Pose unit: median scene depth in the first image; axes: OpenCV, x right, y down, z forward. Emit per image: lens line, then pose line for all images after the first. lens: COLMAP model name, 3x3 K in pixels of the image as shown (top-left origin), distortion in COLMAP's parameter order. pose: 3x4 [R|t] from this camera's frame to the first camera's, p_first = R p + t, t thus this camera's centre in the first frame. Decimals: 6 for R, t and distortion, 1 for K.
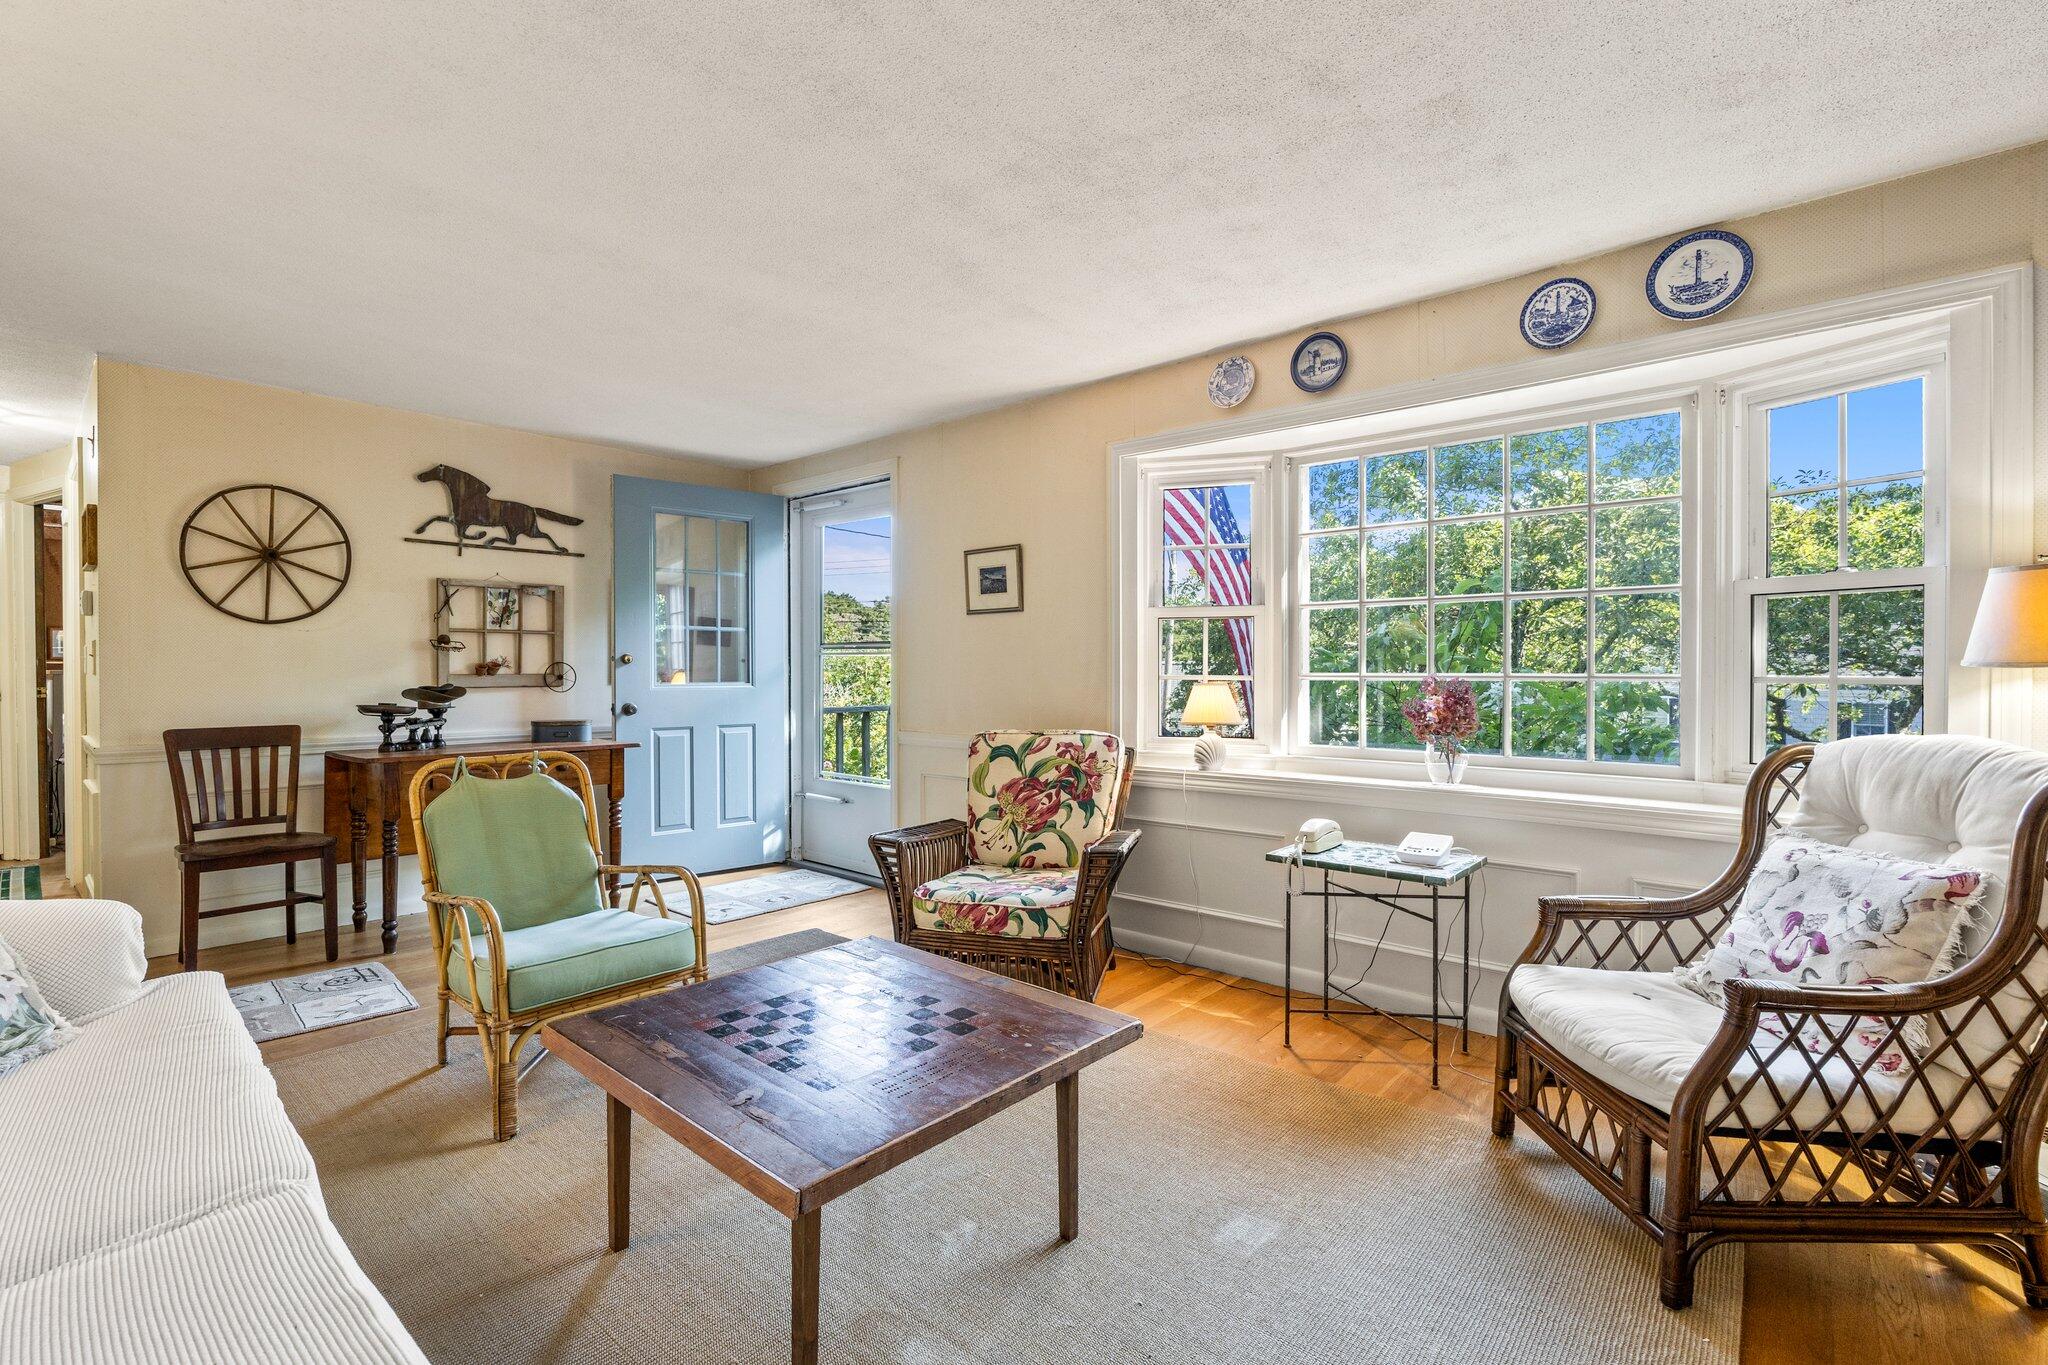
lens RADIAL K [[918.7, 0, 973.8], [0, 918.7, 674.6], [0, 0, 1]] dist [-0.000322, -0.000221]
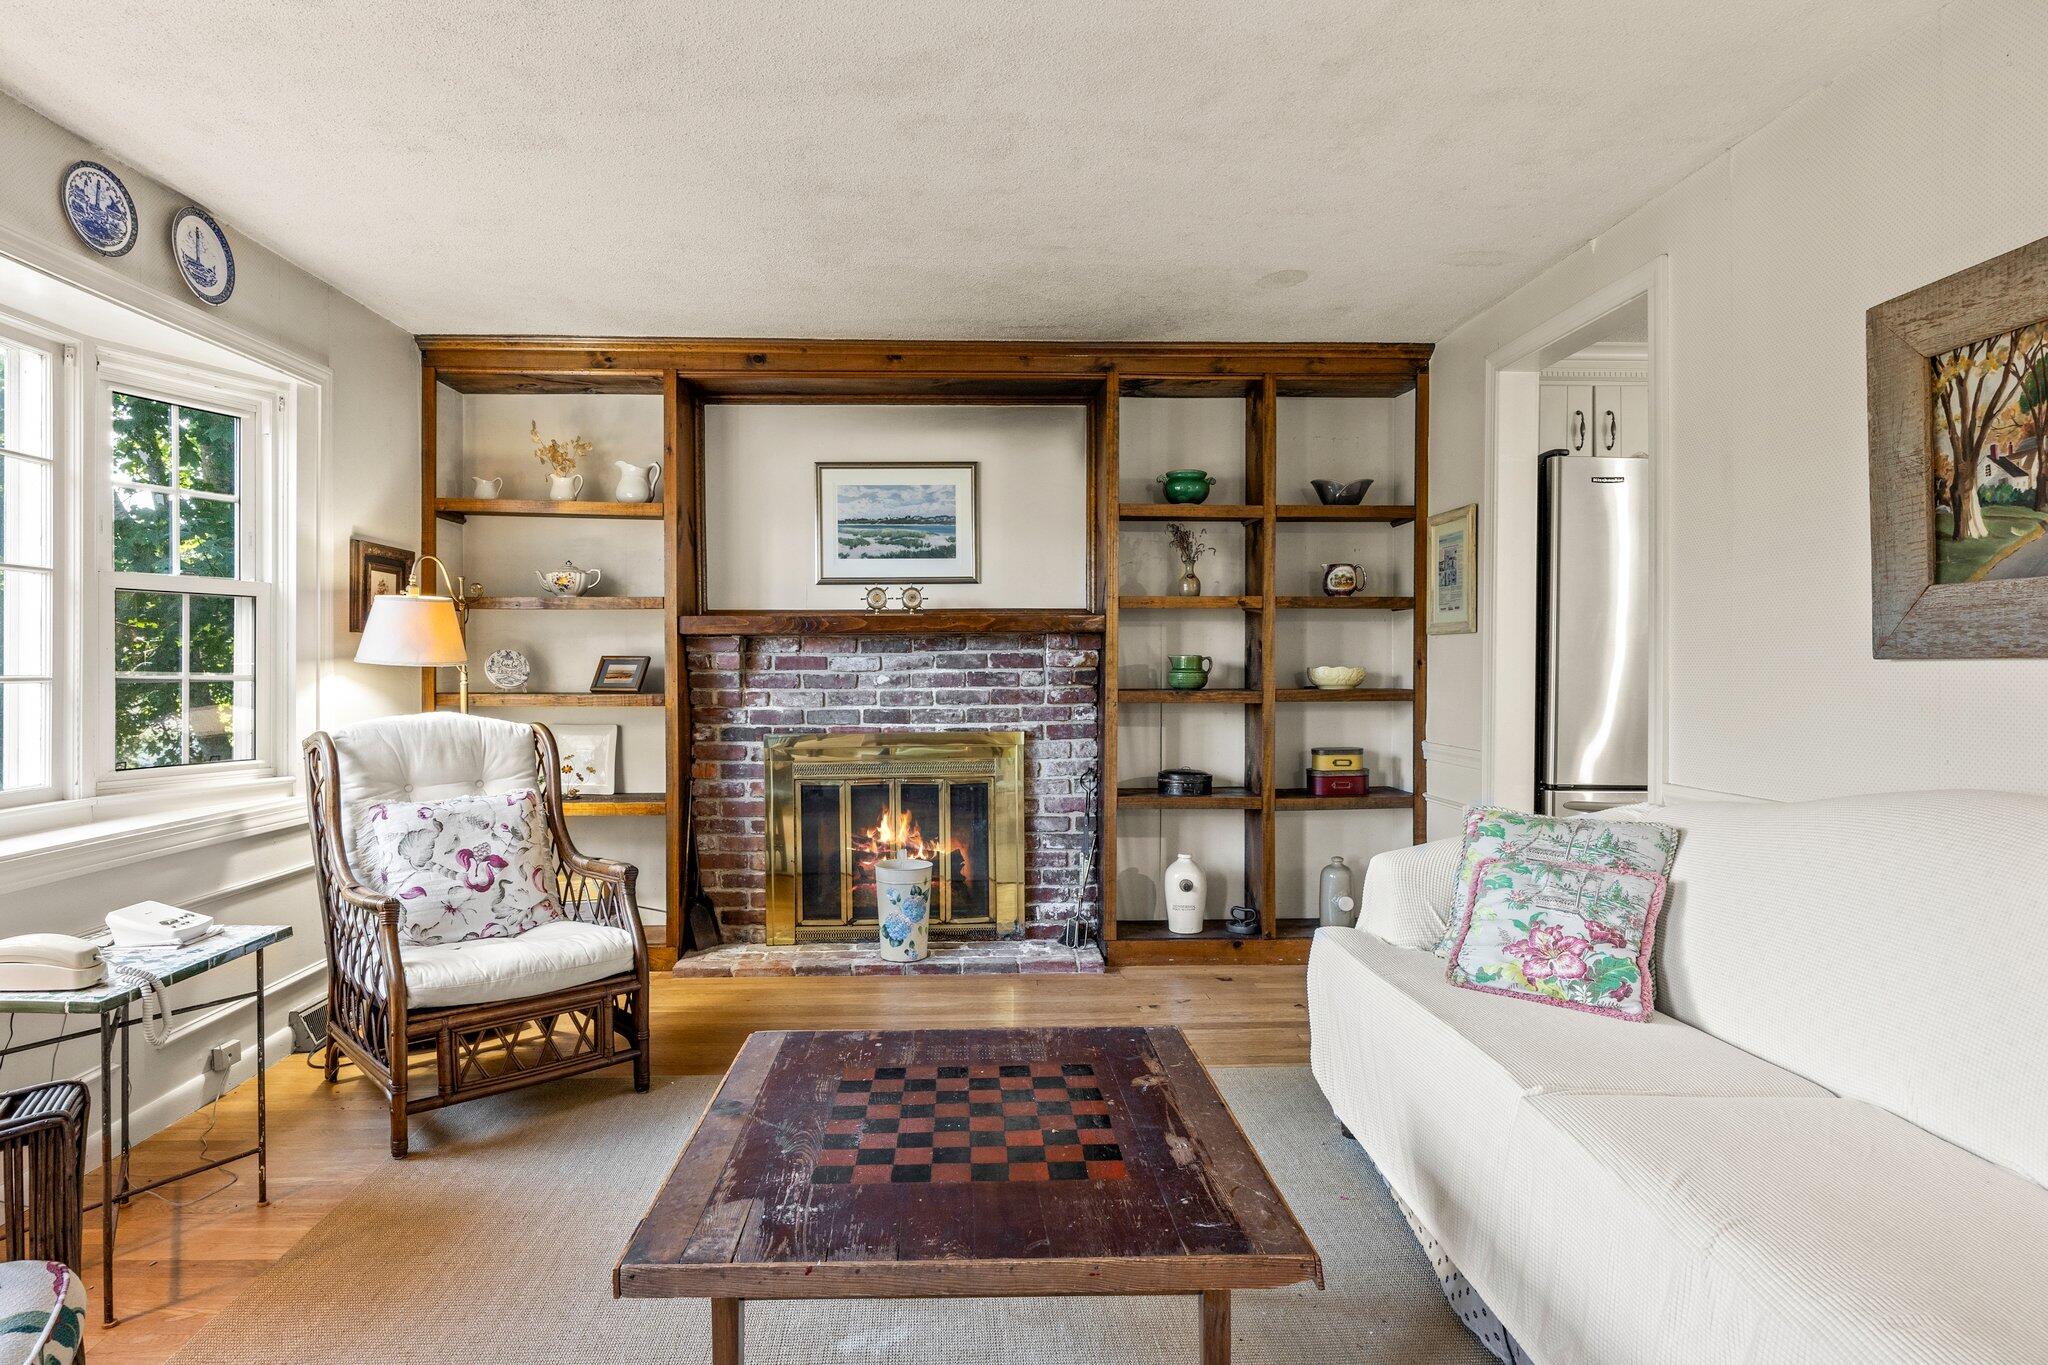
lens RADIAL K [[1109.4, 0, 1024.0], [0, 1109.4, 682.5], [0, 0, 1]] dist [-0.000305, -0.000221]
pose [[-0.729787, -0.012414, 0.683562, -0.394615], [0.004572, 0.999724, 0.023037, -0.008944], [-0.683660, 0.019937, -0.729529, 0.795787]]
